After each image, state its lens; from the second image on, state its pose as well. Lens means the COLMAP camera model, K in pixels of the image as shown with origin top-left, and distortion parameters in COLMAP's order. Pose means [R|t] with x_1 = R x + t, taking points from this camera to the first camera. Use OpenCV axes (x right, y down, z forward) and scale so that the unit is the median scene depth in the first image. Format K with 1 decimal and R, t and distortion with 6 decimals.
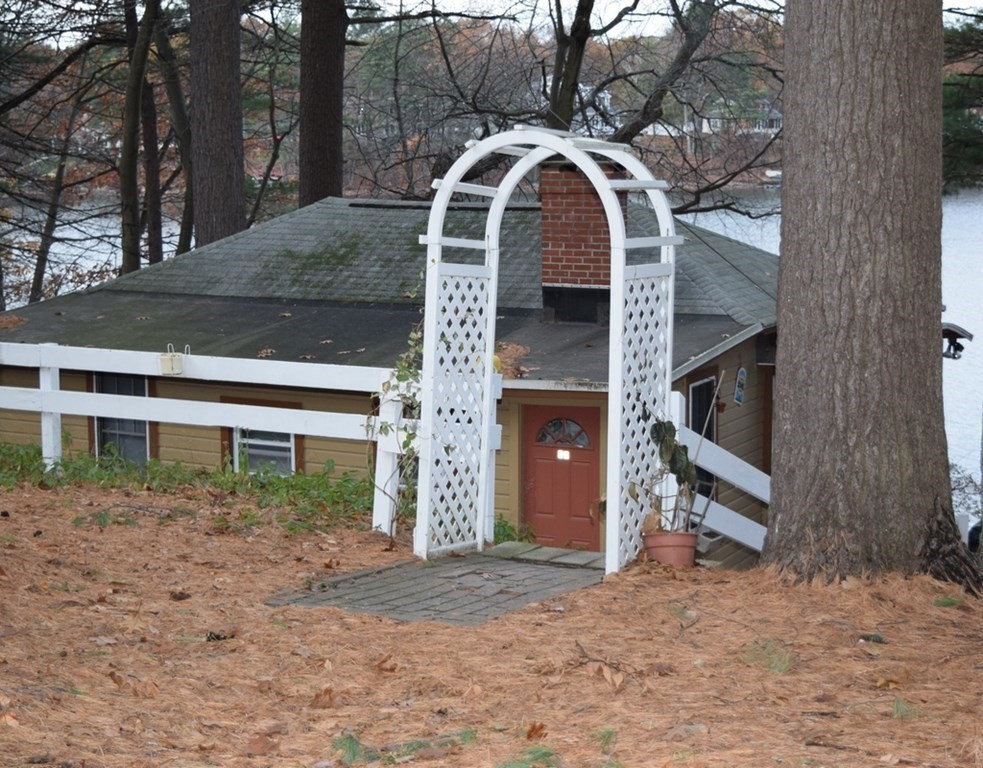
lens RADIAL K [[1816.7, 0, 492.4], [0, 1816.7, 386.0], [0, 0, 1]] dist [0.000197, 0.000000]
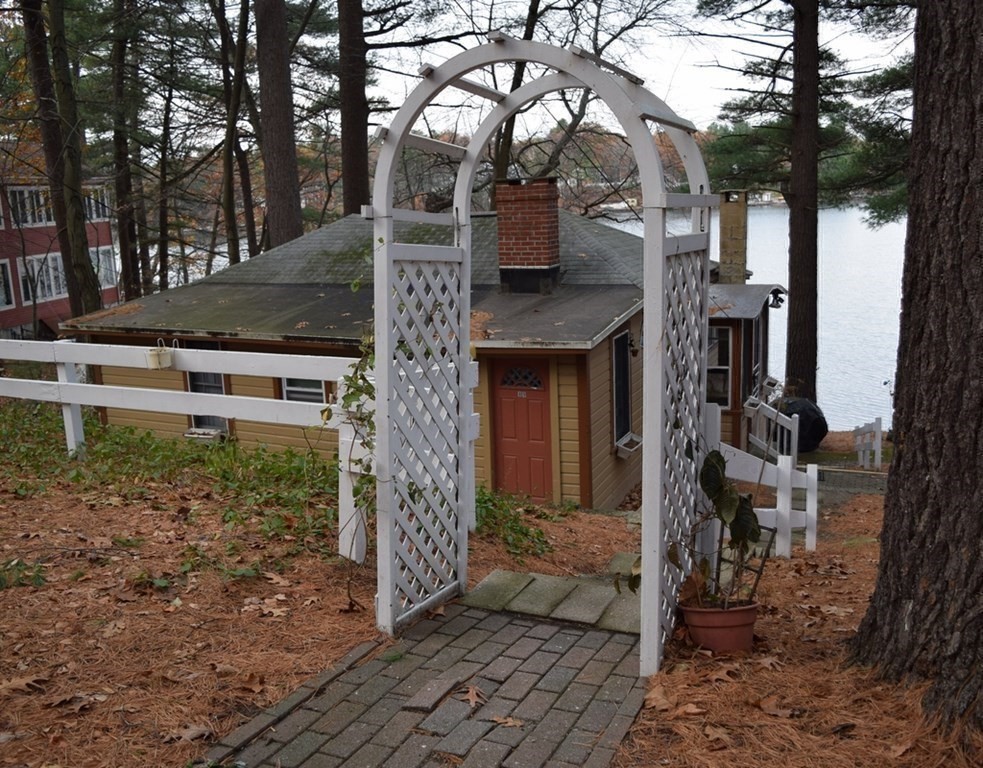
lens RADIAL K [[901.5, 0, 488.3], [0, 901.5, 382.2], [0, 0, 1]] dist [-0.091254, 0.000000]
pose [[0.998937, -0.040165, 0.022599, -0.000284], [0.038466, 0.996724, 0.071145, -0.017441], [-0.025383, -0.070200, 0.997210, 0.308132]]
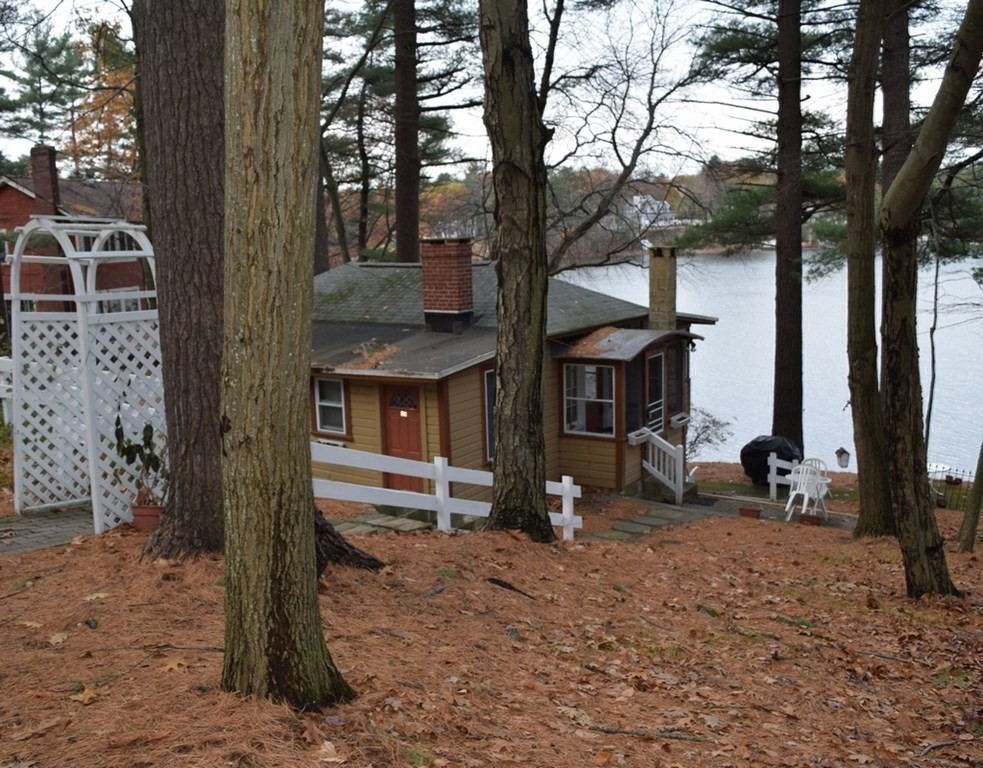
lens RADIAL K [[901.5, 0, 496.4], [0, 901.5, 379.5], [0, 0, 1]] dist [-0.091254, 0.000000]
pose [[0.989999, -0.000994, -0.141073, 0.216536], [0.005129, 0.999568, 0.028949, -0.015816], [0.140983, -0.029384, 0.989576, 0.174617]]
